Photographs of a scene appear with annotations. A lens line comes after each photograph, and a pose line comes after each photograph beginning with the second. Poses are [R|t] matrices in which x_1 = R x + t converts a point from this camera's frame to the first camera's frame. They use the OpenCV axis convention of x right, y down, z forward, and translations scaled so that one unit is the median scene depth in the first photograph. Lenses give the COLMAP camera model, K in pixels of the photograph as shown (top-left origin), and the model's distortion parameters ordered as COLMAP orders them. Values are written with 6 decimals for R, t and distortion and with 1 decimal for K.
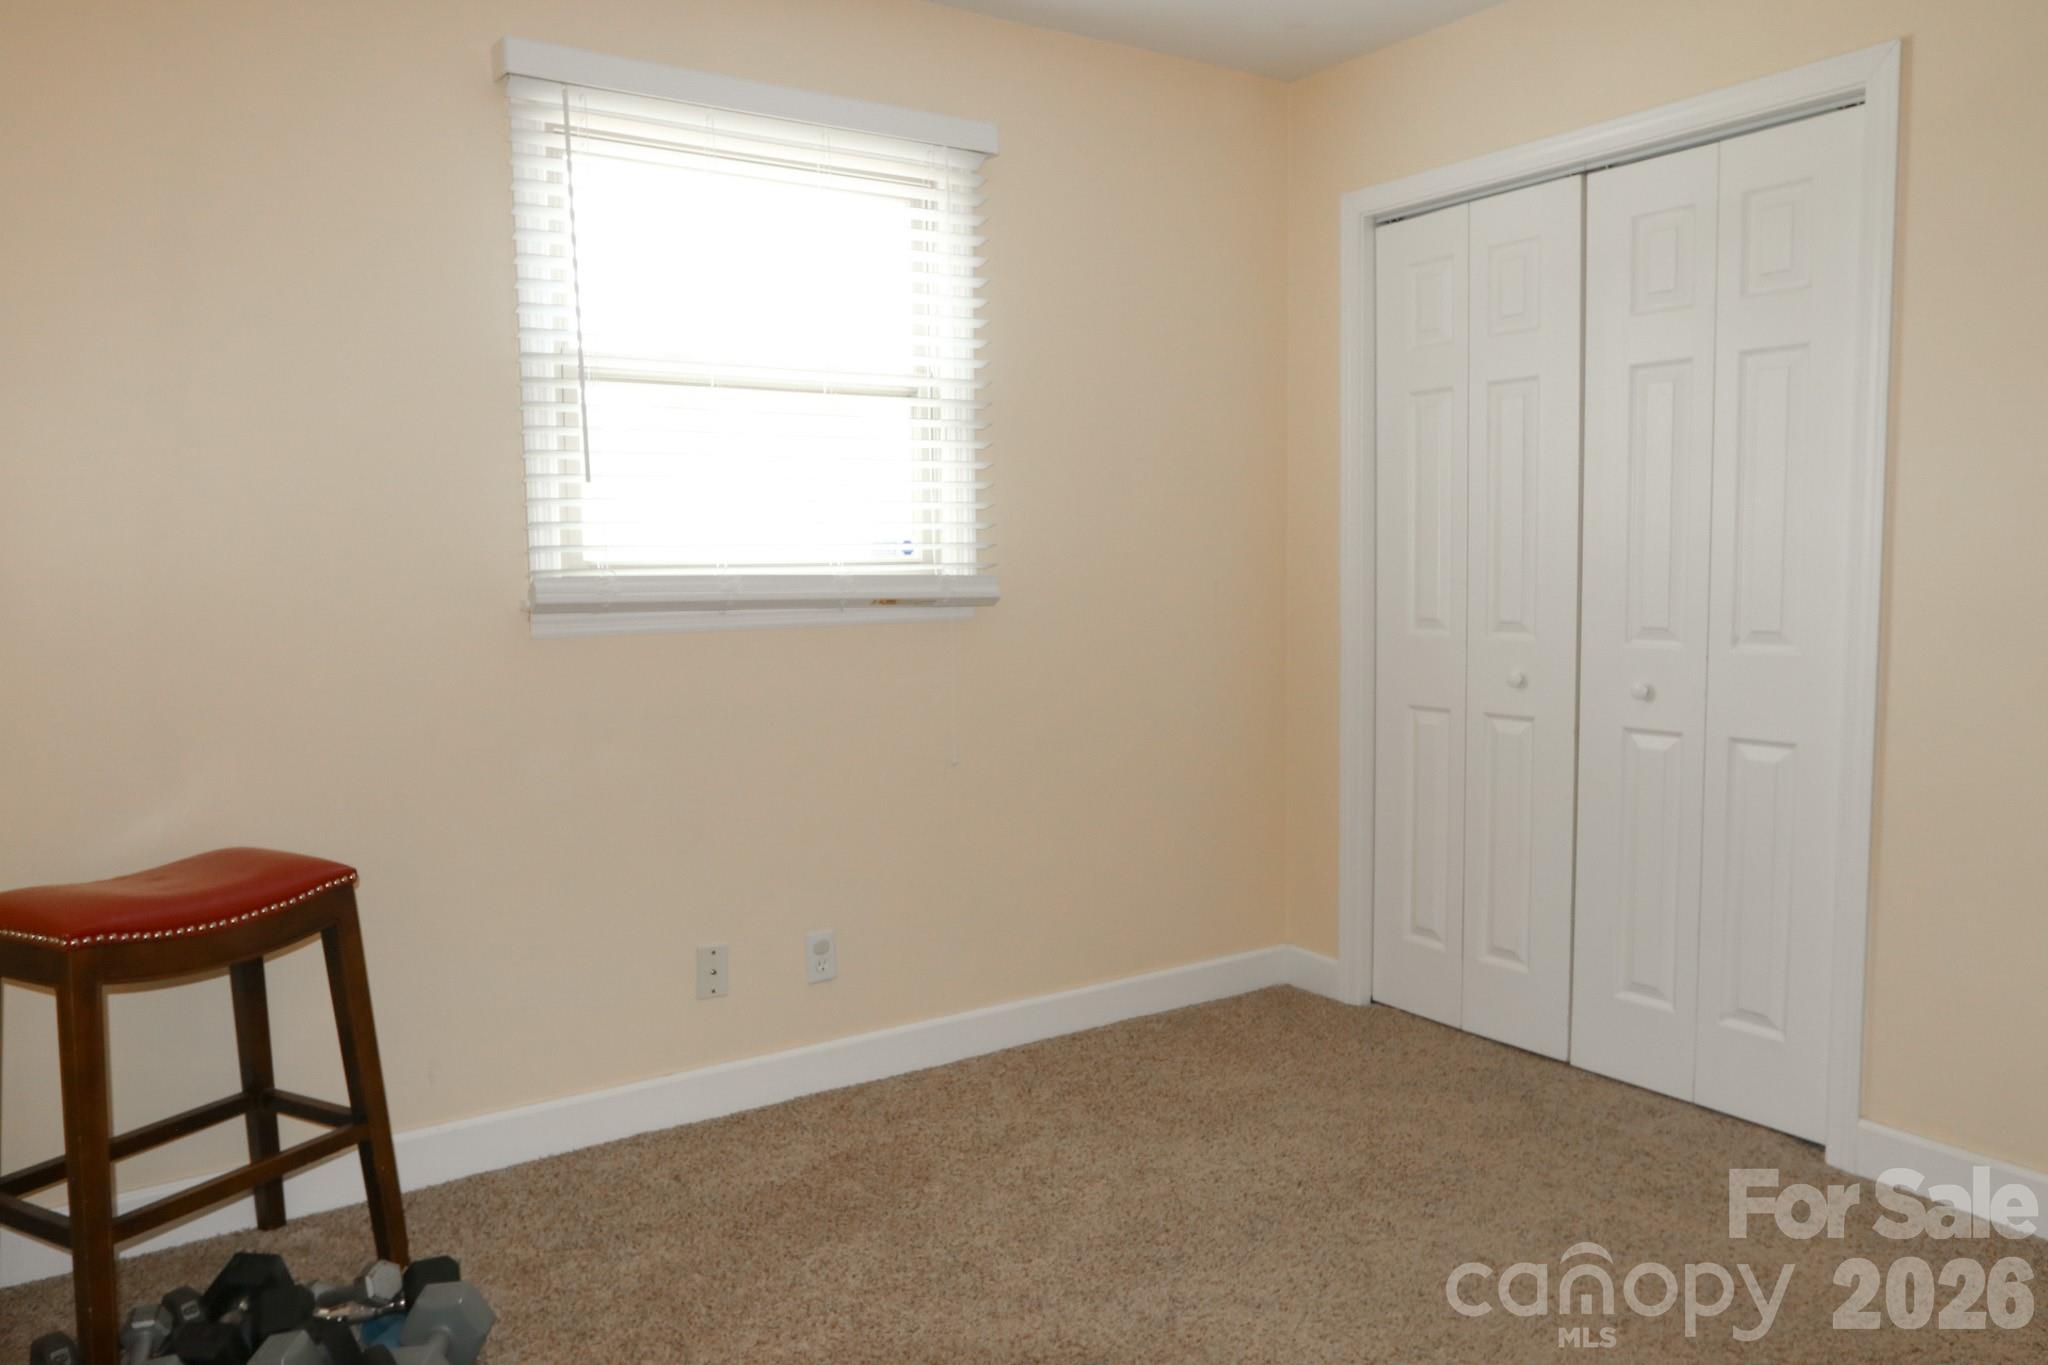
lens RADIAL K [[1445.8, 0, 1019.6], [0, 1445.8, 684.2], [0, 0, 1]] dist [-0.021812, 0.033735]
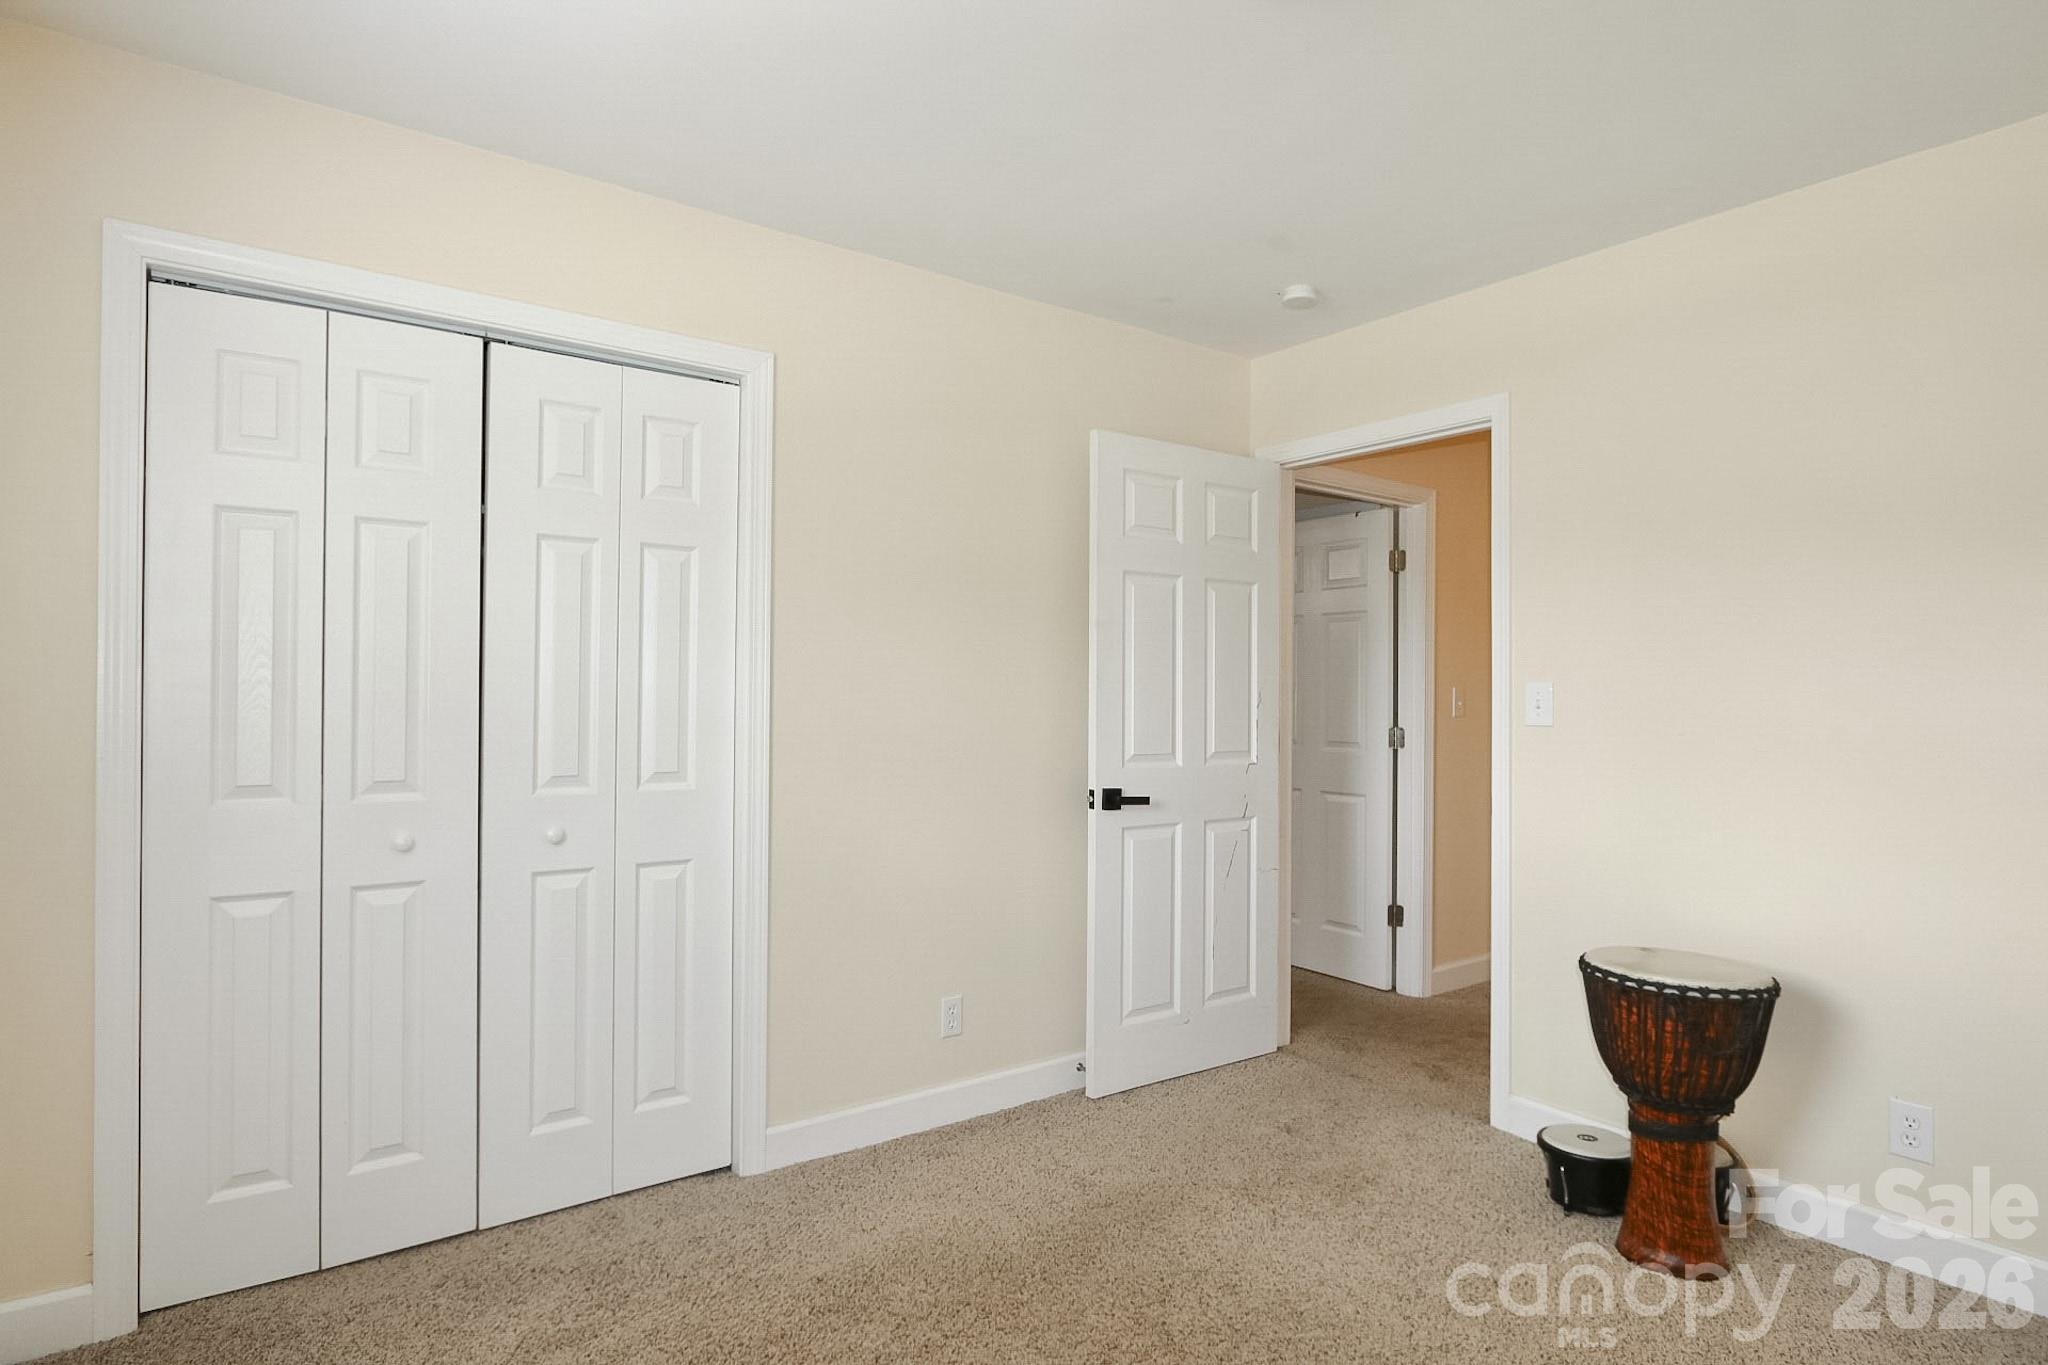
lens RADIAL K [[1171.3, 0, 1033.1], [0, 1171.3, 686.2], [0, 0, 1]] dist [-0.032876, -0.001081]
pose [[-0.087259, 0.019776, 0.995989, -0.342606], [0.084480, 0.996348, -0.012382, -0.048795], [-0.992597, 0.083061, -0.088611, 0.526046]]
